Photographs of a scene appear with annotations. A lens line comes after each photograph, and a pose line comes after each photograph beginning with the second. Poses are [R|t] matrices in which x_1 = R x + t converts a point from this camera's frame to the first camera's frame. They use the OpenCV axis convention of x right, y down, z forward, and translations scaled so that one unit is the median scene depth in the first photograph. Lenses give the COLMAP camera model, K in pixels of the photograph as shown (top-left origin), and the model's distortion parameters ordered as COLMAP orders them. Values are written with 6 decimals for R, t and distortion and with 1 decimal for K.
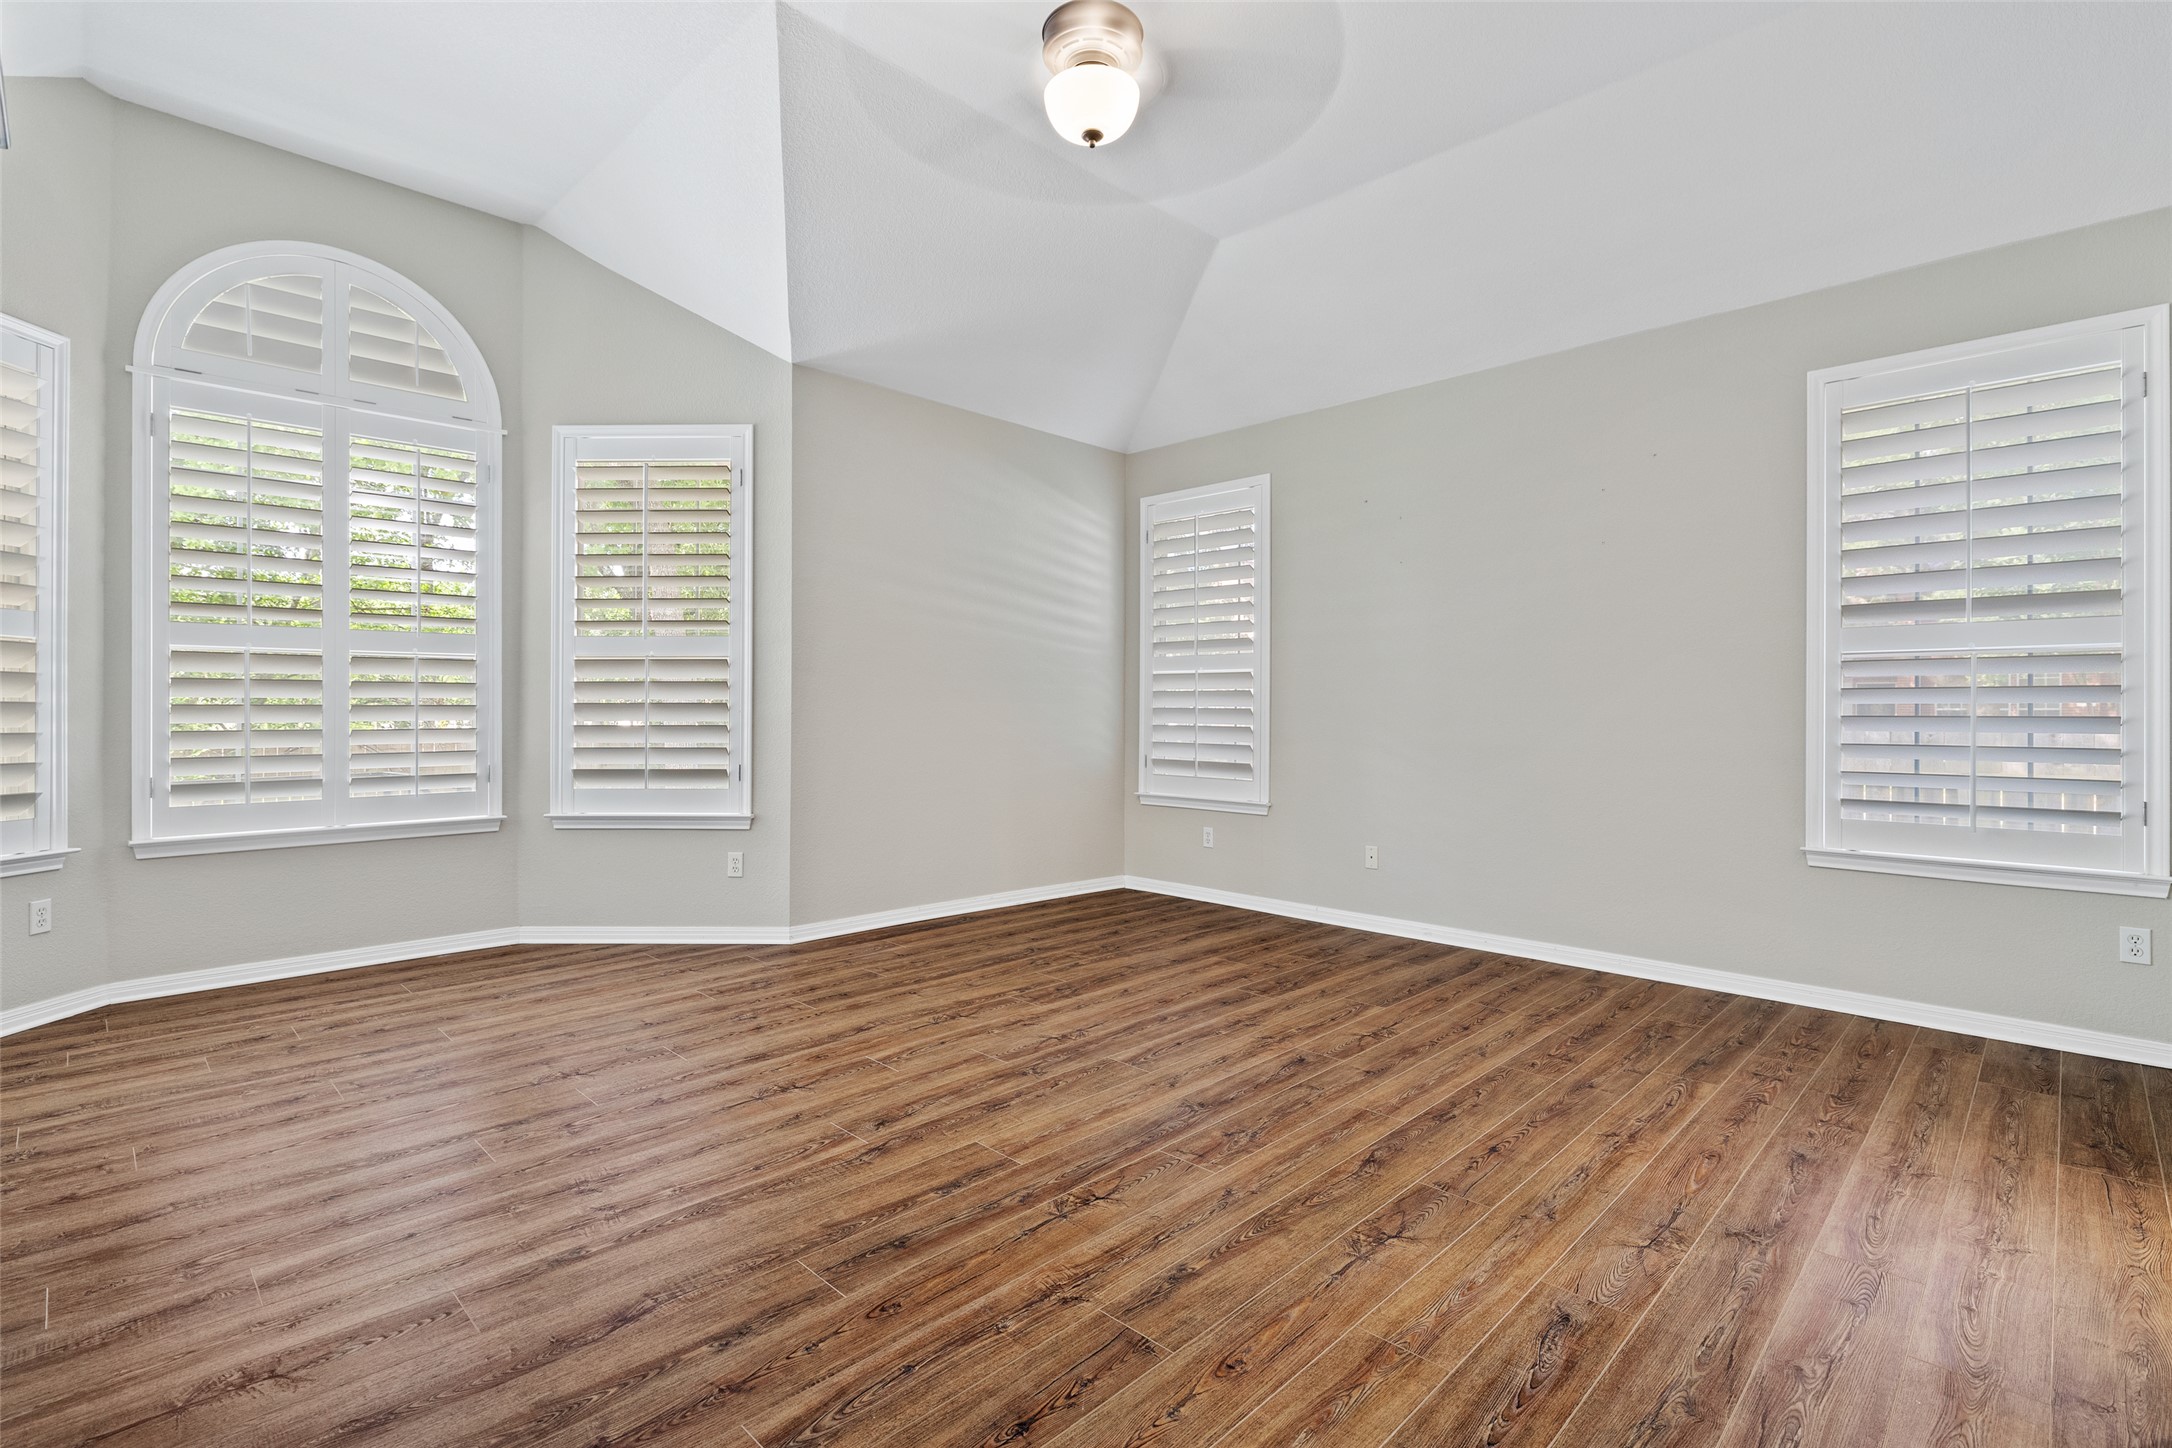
lens RADIAL K [[1012.9, 0, 1082.3], [0, 1012.9, 705.1], [0, 0, 1]] dist [-0.007672, 0.000761]
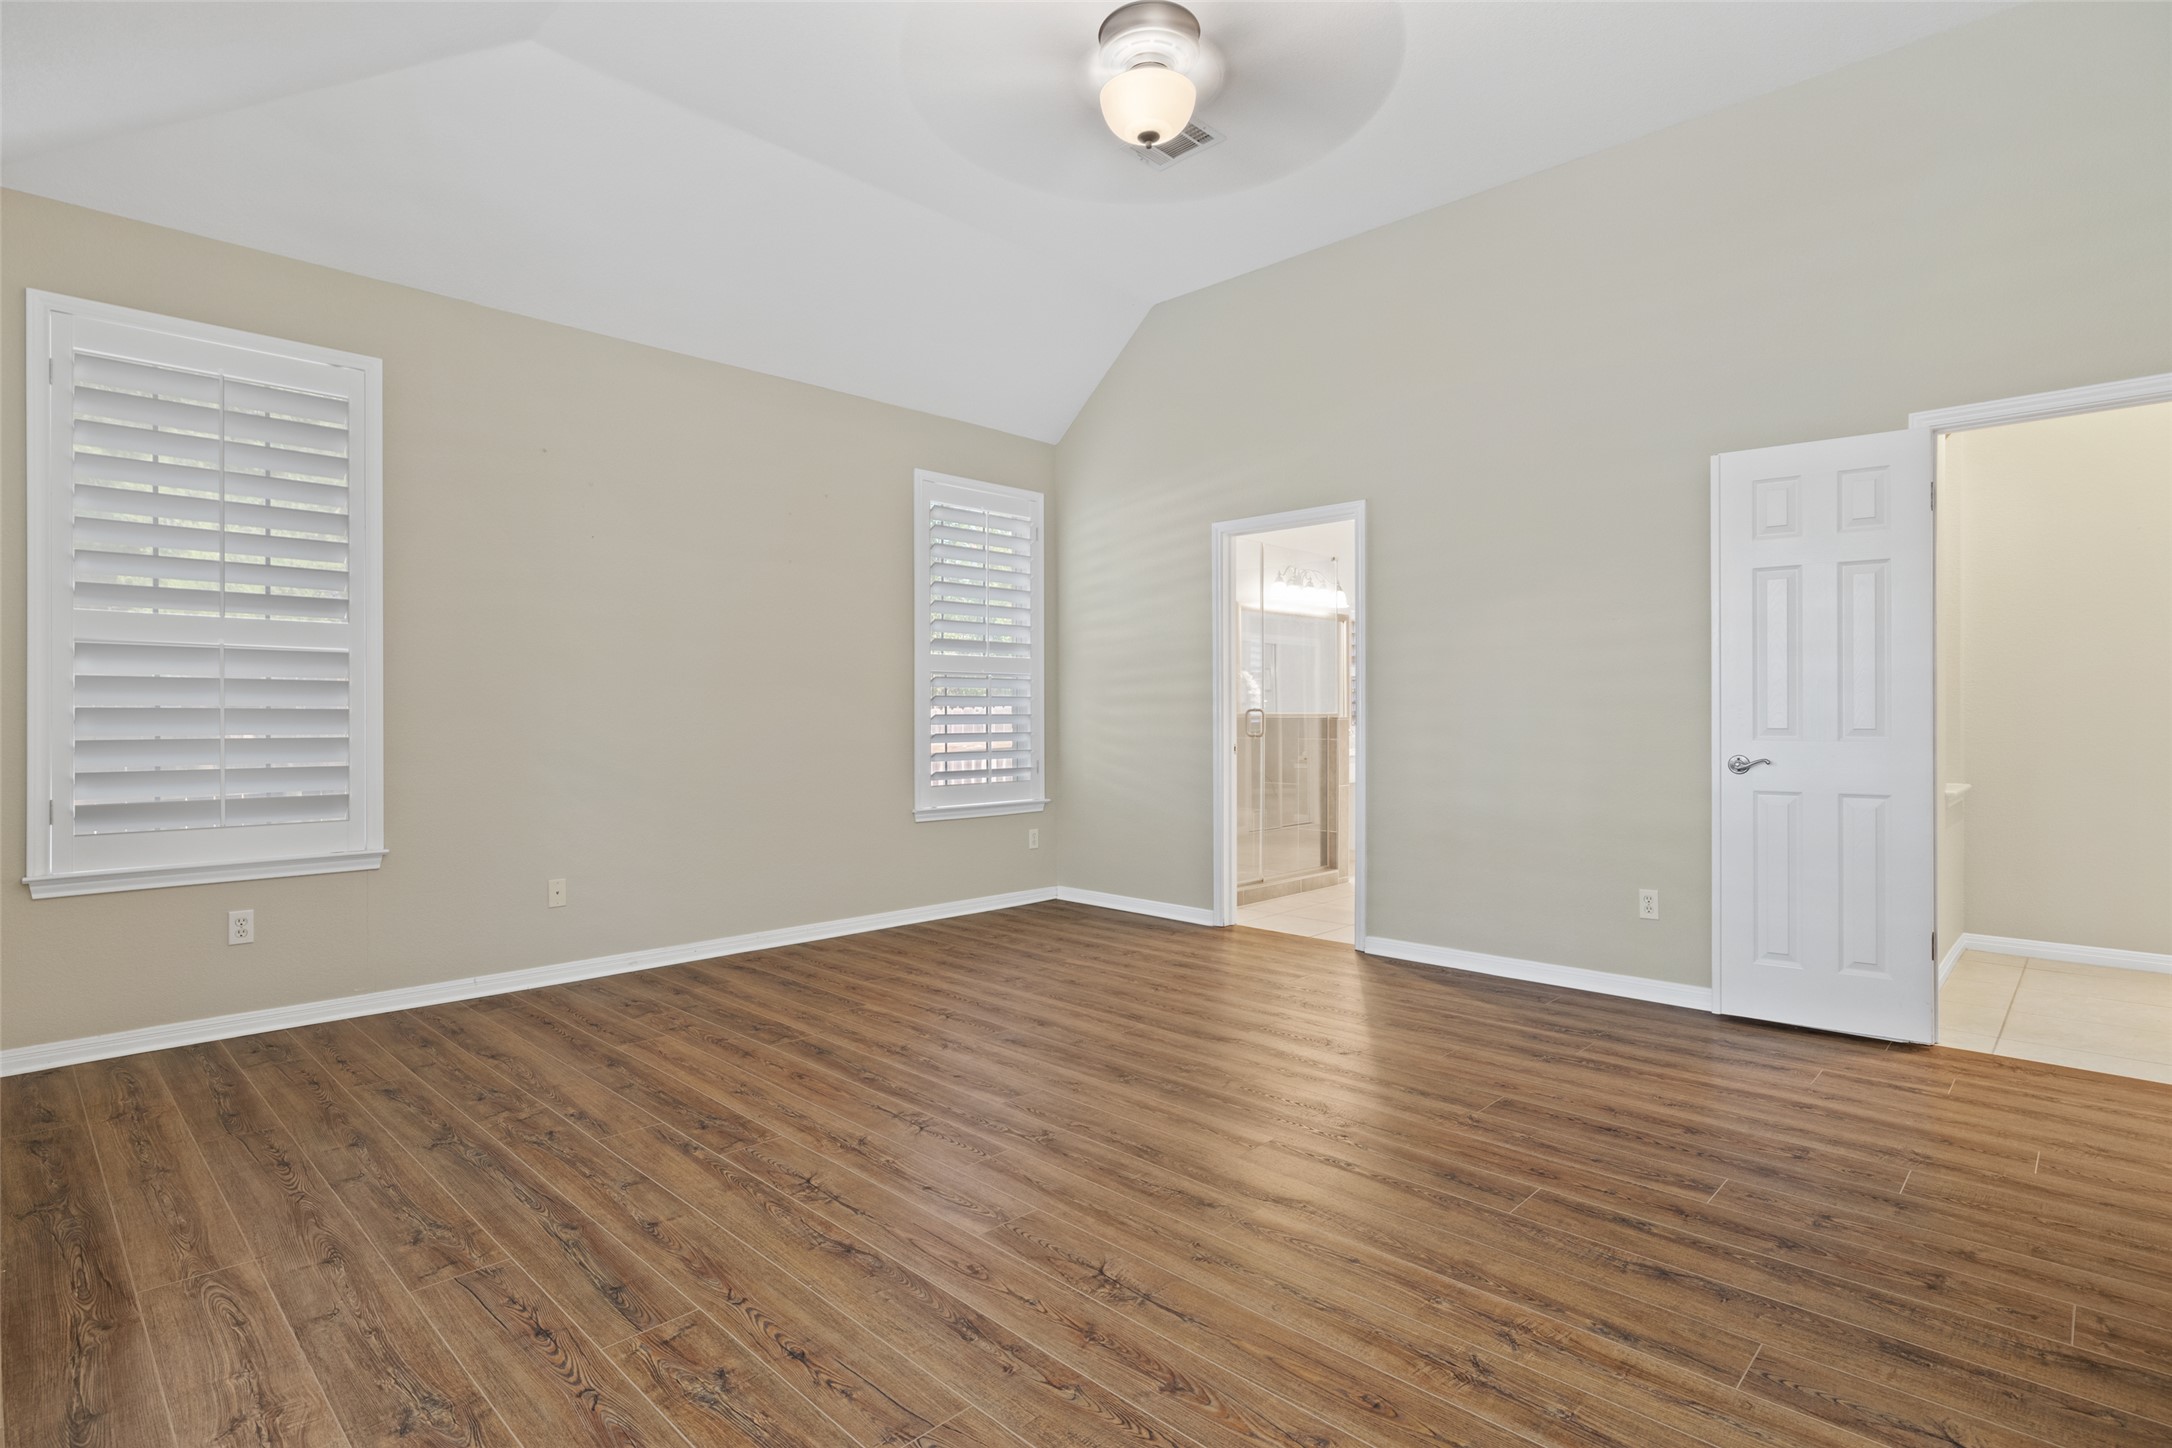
lens RADIAL K [[1068.7, 0, 1082.3], [0, 1068.7, 710.4], [0, 0, 1]] dist [-0.004587, 0.000337]
pose [[-0.008659, -0.001215, 0.999962, -0.963226], [-0.005873, 0.999982, 0.001164, 0.000961], [-0.999945, -0.005862, -0.008666, 0.987392]]
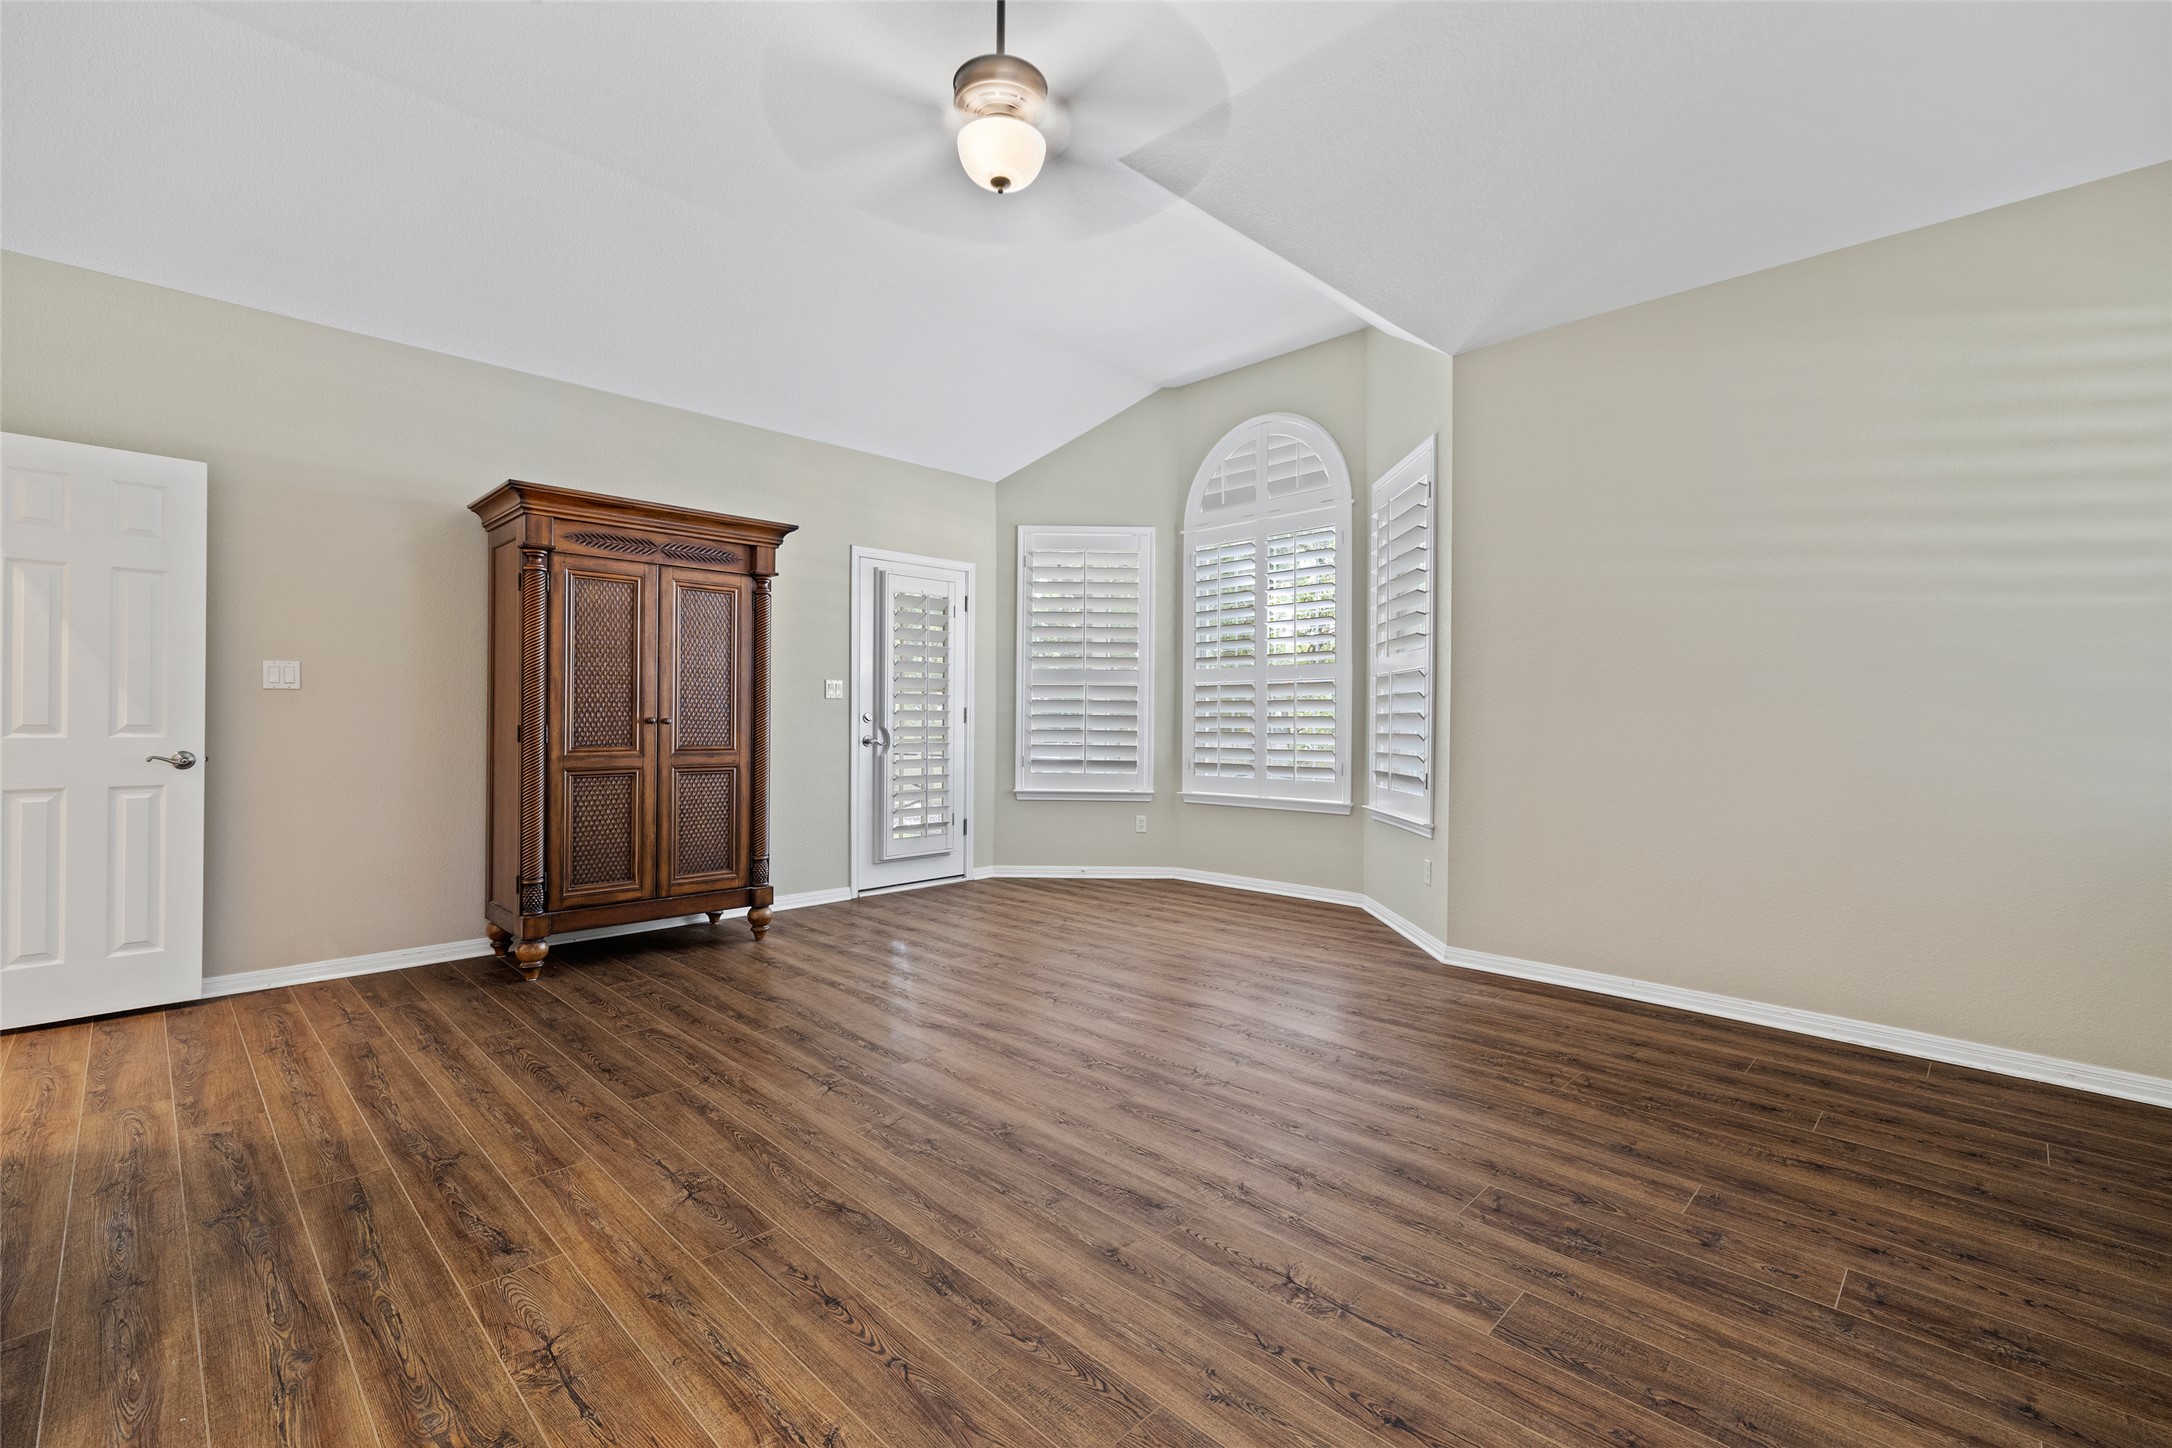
lens RADIAL K [[939.4, 0, 1070.7], [0, 939.4, 717.4], [0, 0, 1]] dist [0.001739, 0.000282]
pose [[-0.011536, -0.005206, -0.999920, 0.930025], [0.000568, 0.999986, -0.005213, 0.011055], [0.999933, -0.000628, -0.011533, 1.001216]]
